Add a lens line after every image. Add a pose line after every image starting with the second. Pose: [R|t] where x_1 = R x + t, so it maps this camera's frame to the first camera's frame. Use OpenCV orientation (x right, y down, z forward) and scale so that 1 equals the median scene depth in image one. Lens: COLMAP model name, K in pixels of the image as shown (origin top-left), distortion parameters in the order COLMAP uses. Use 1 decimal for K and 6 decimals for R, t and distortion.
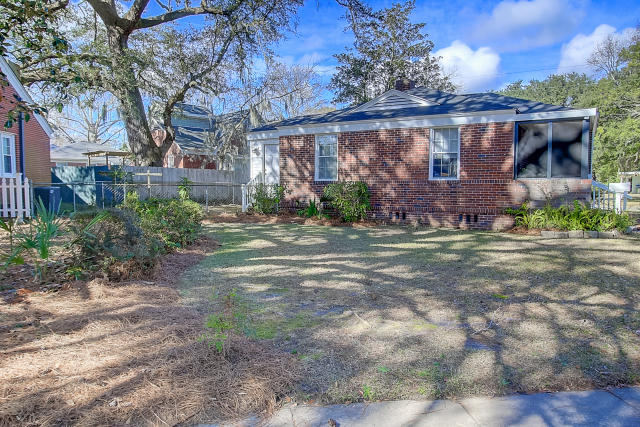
lens RADIAL K [[452.8, 0, 320.0], [0, 452.8, 213.5], [0, 0, 1]] dist [-0.003693, -0.000143]
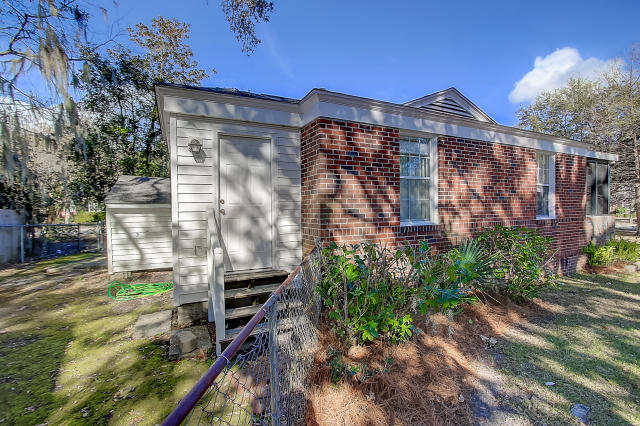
lens RADIAL K [[293.9, 0, 317.7], [0, 293.9, 212.2], [0, 0, 1]] dist [-0.001934, 0.000416]
pose [[0.542954, -0.017304, 0.839584, -0.336258], [0.063580, 0.997765, -0.020553, -0.089655], [-0.837352, 0.064540, 0.542841, 0.942022]]
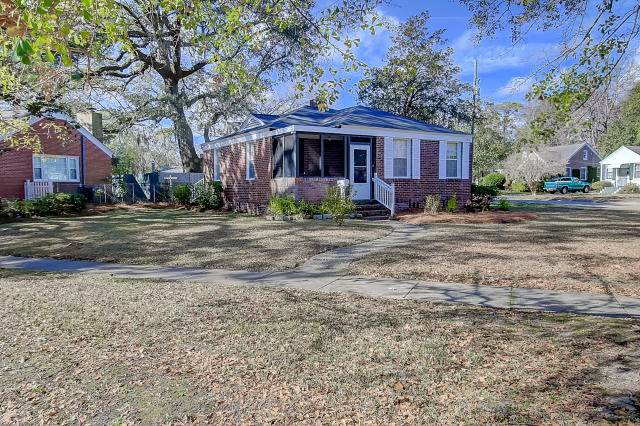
lens RADIAL K [[452.8, 0, 320.0], [0, 452.8, 213.0], [0, 0, 1]] dist [-0.003693, -0.000143]
pose [[0.886395, 0.020621, -0.462469, 0.982769], [-0.022624, 0.999743, 0.001214, 0.019397], [0.462376, 0.009387, 0.886634, -0.115217]]
